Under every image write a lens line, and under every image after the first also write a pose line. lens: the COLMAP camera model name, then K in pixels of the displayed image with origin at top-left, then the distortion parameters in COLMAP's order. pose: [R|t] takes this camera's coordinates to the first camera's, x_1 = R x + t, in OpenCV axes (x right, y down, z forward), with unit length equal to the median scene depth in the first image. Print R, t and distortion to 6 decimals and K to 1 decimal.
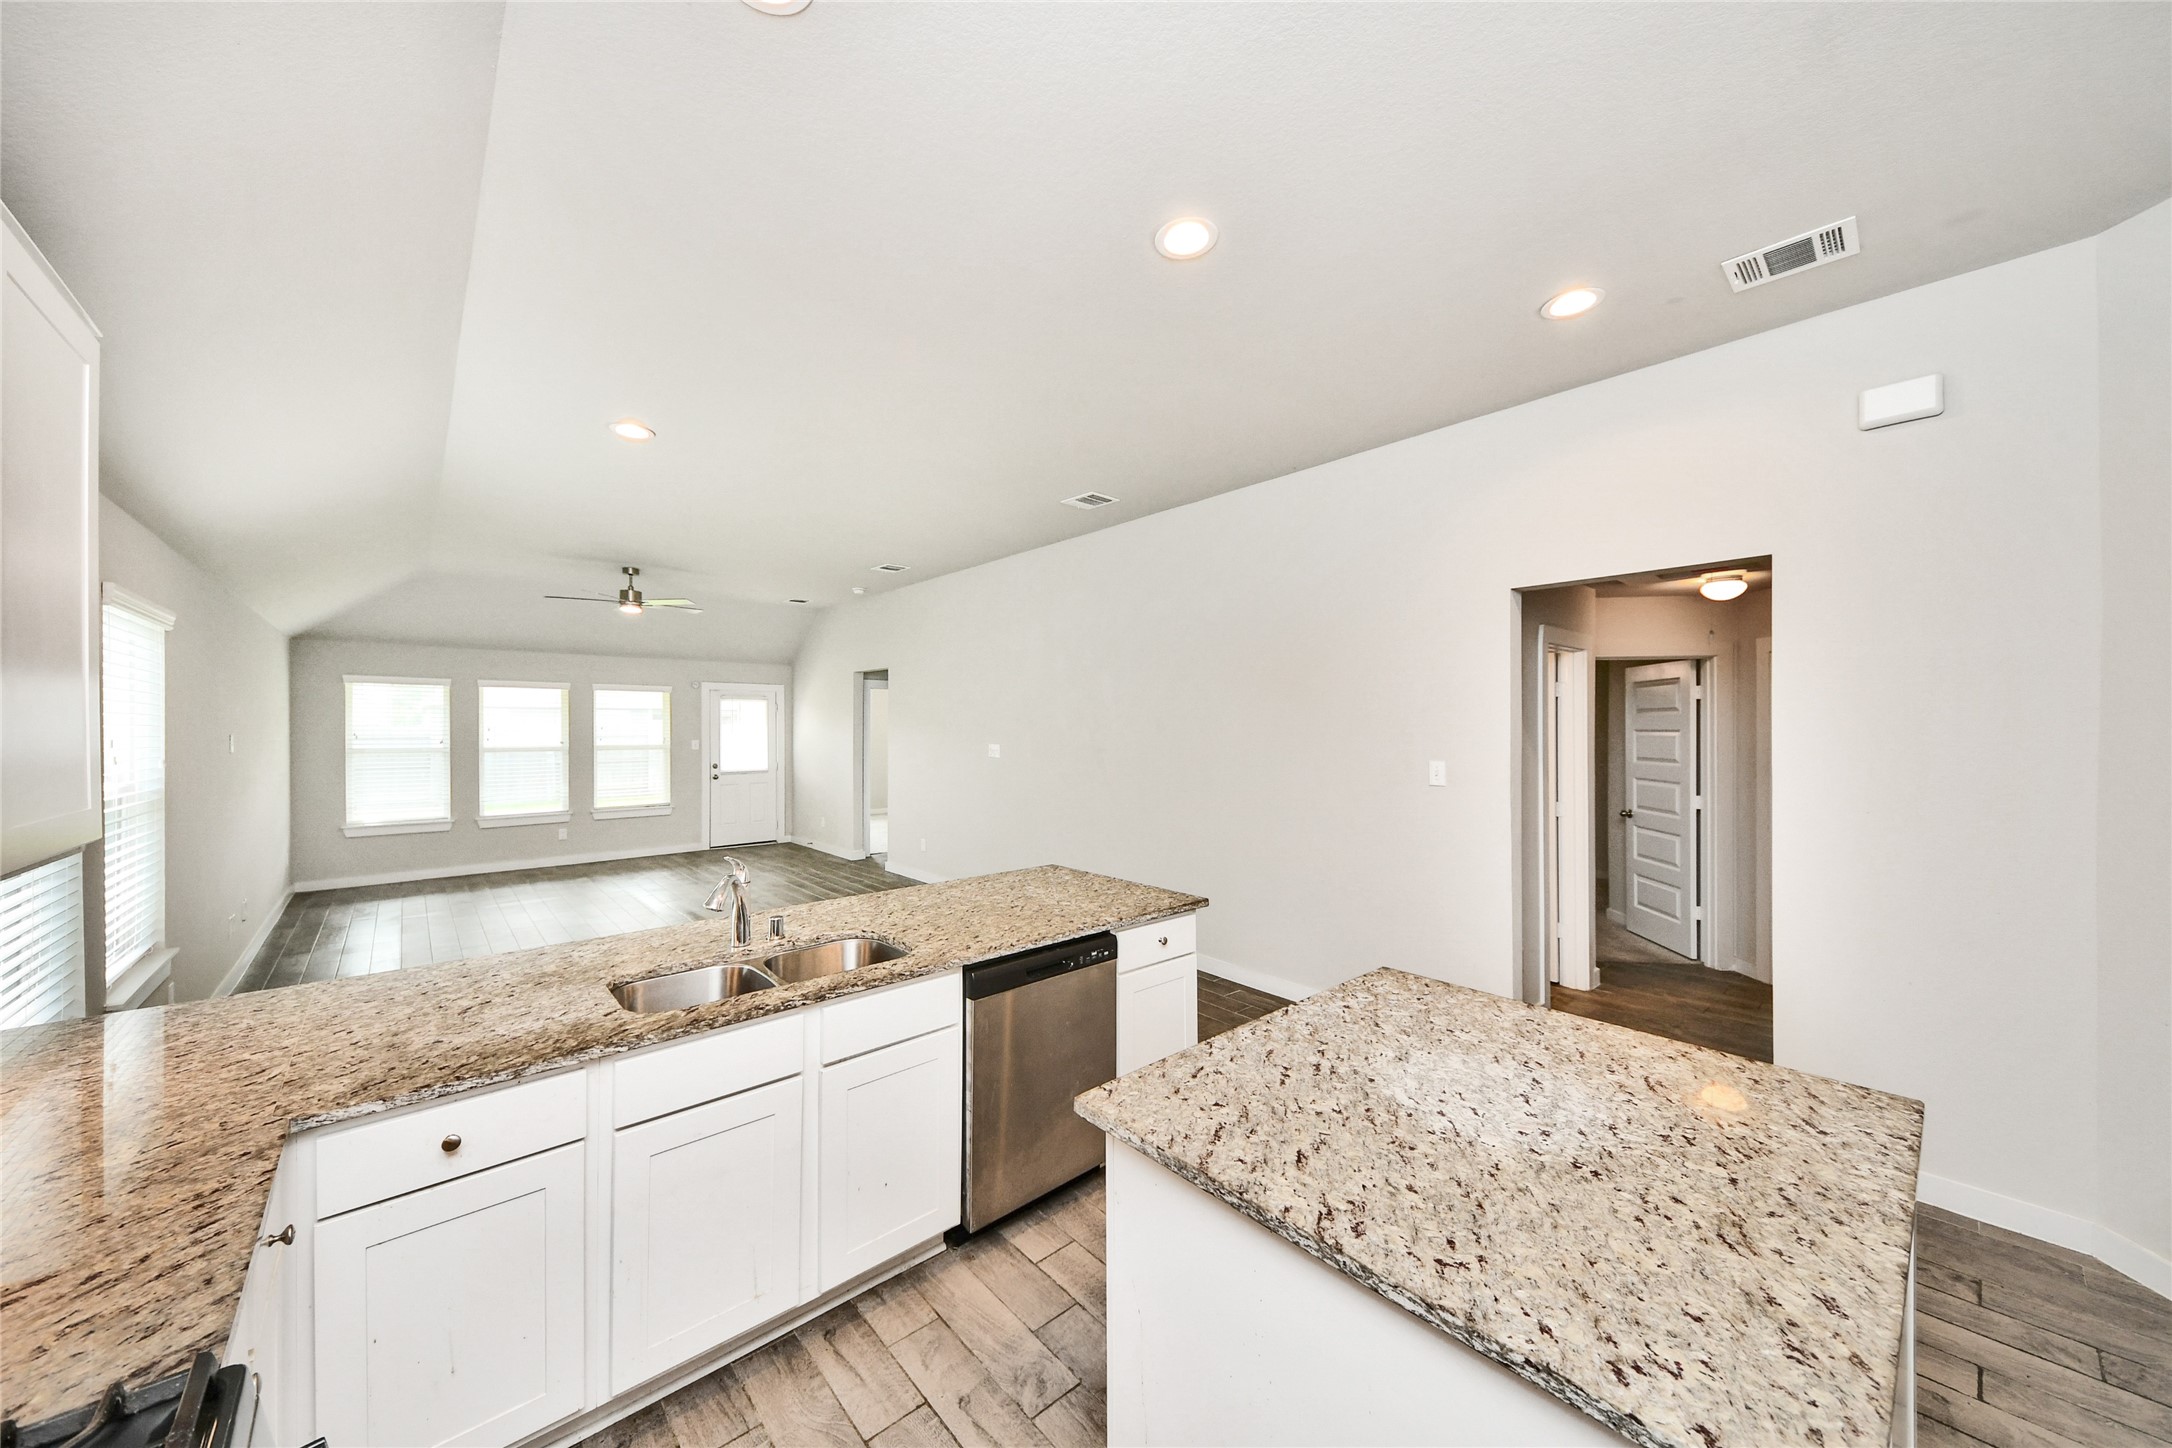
lens RADIAL K [[768.6, 0, 1084.4], [0, 768.6, 721.5], [0, 0, 1]] dist [0.031521, -0.007957]
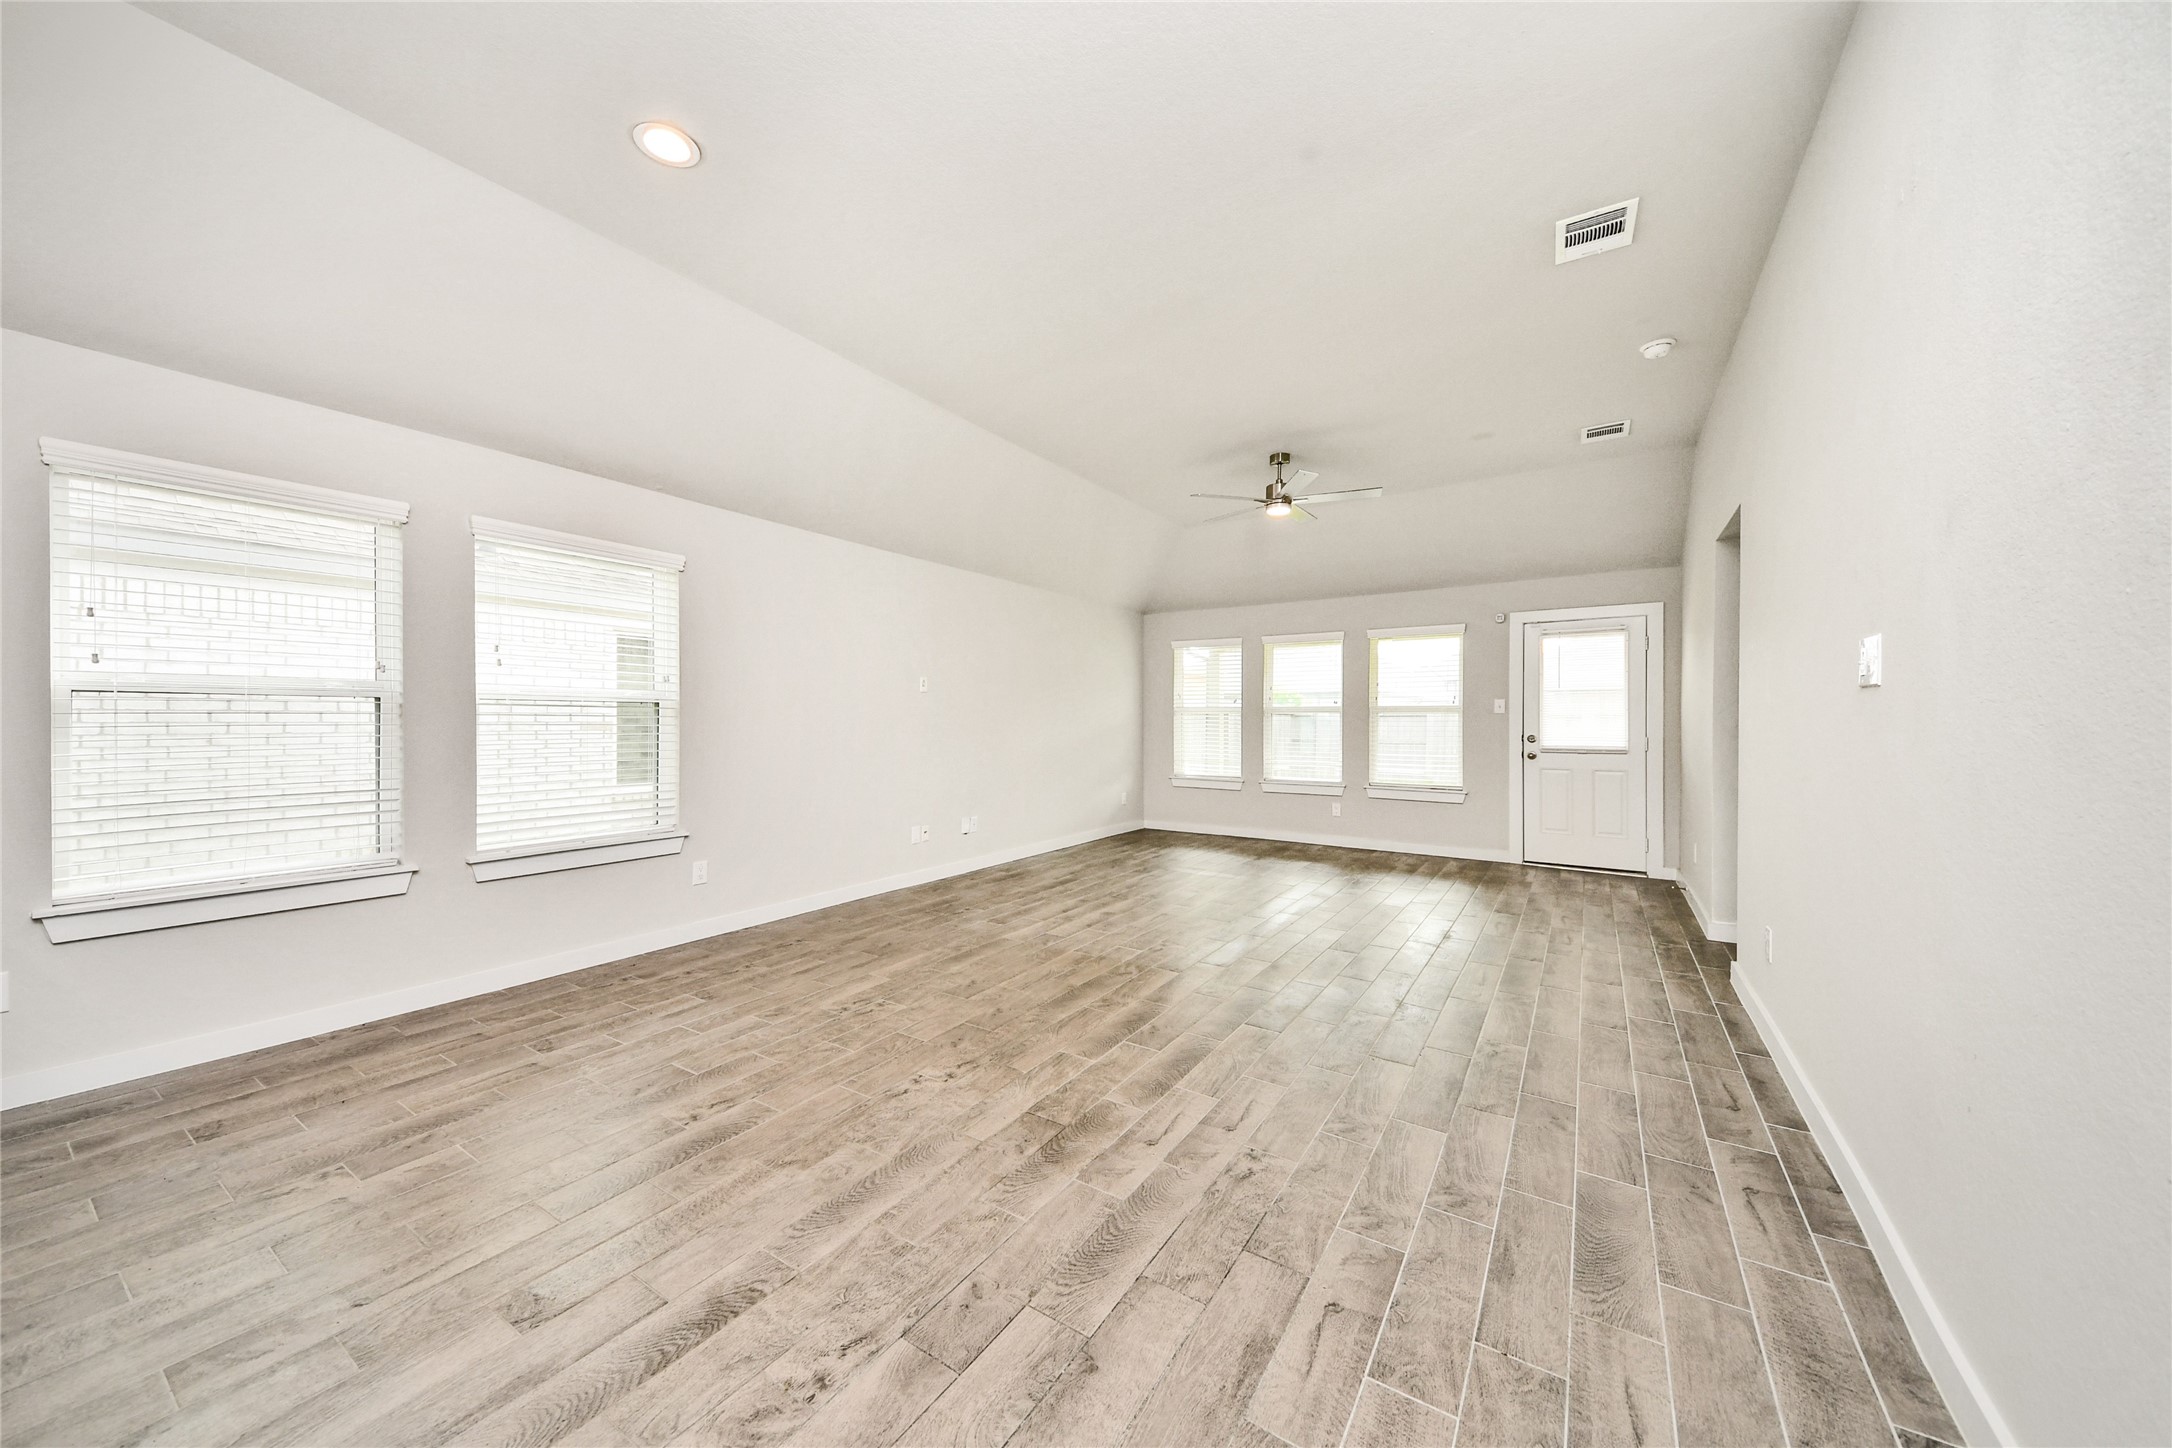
lens RADIAL K [[768.6, 0, 1077.7], [0, 768.6, 710.8], [0, 0, 1]] dist [0.031521, -0.007957]
pose [[0.266534, -0.010785, -0.963765, 0.066346], [0.000498, 0.999939, -0.011052, 0.048971], [0.963825, 0.002466, 0.266523, 0.532884]]
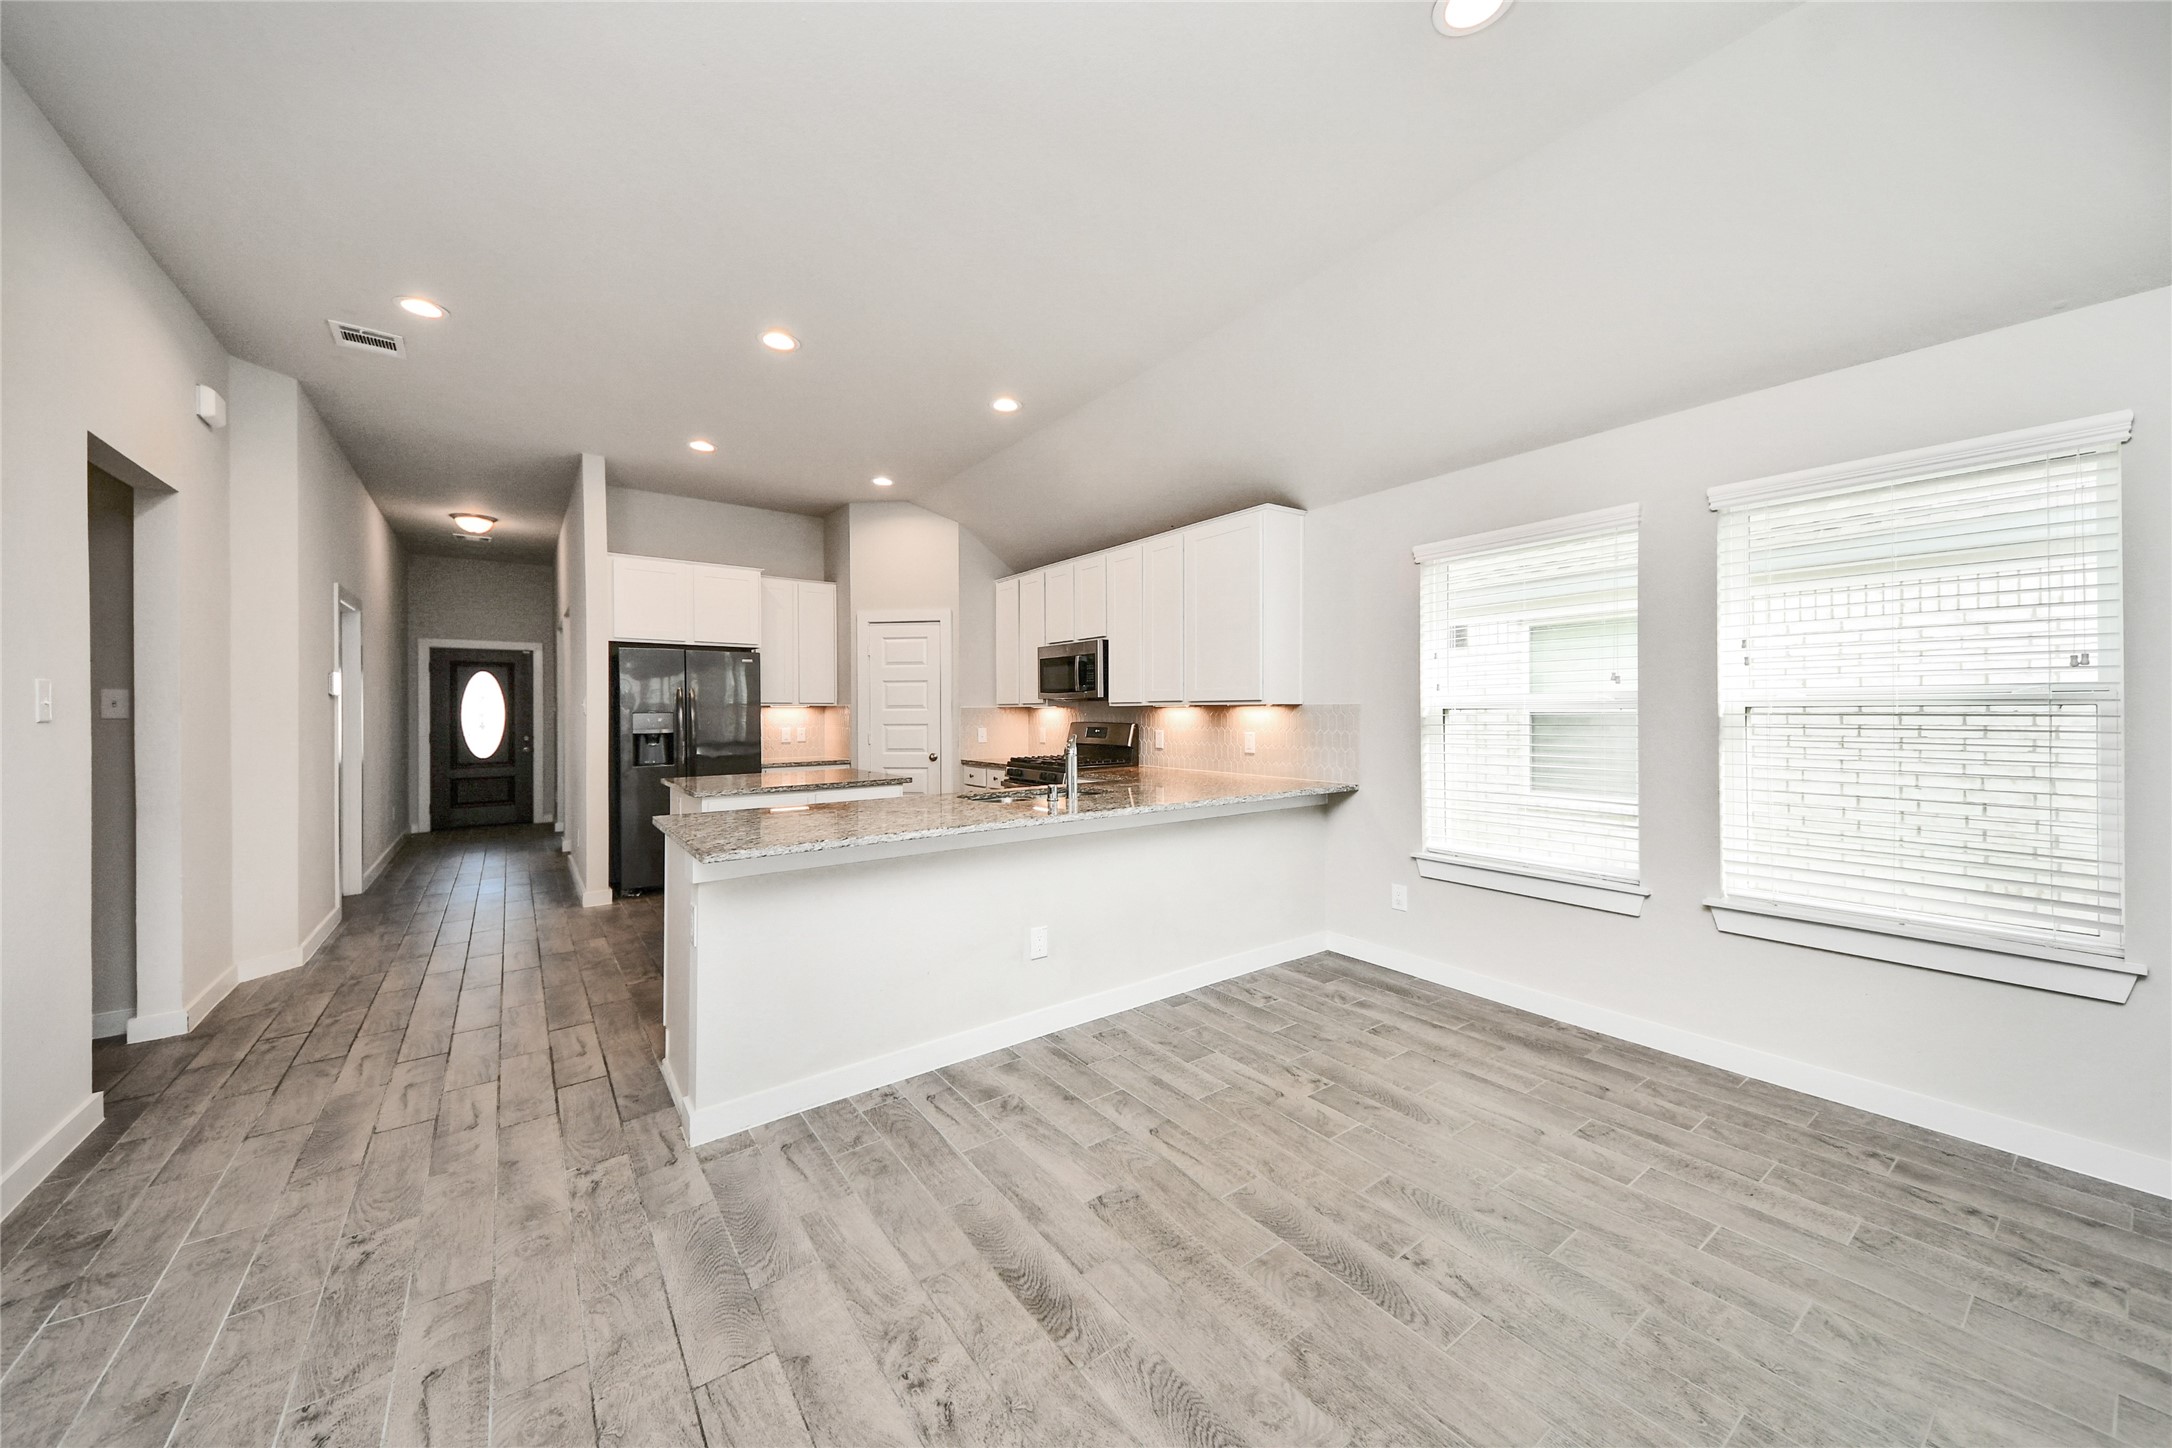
lens RADIAL K [[768.6, 0, 1077.9], [0, 768.6, 711.8], [0, 0, 1]] dist [0.031521, -0.007957]
pose [[-0.996032, 0.008078, 0.088627, -0.171075], [0.007950, 0.999967, -0.001796, 0.037483], [-0.088639, -0.001084, -0.996063, 0.704552]]
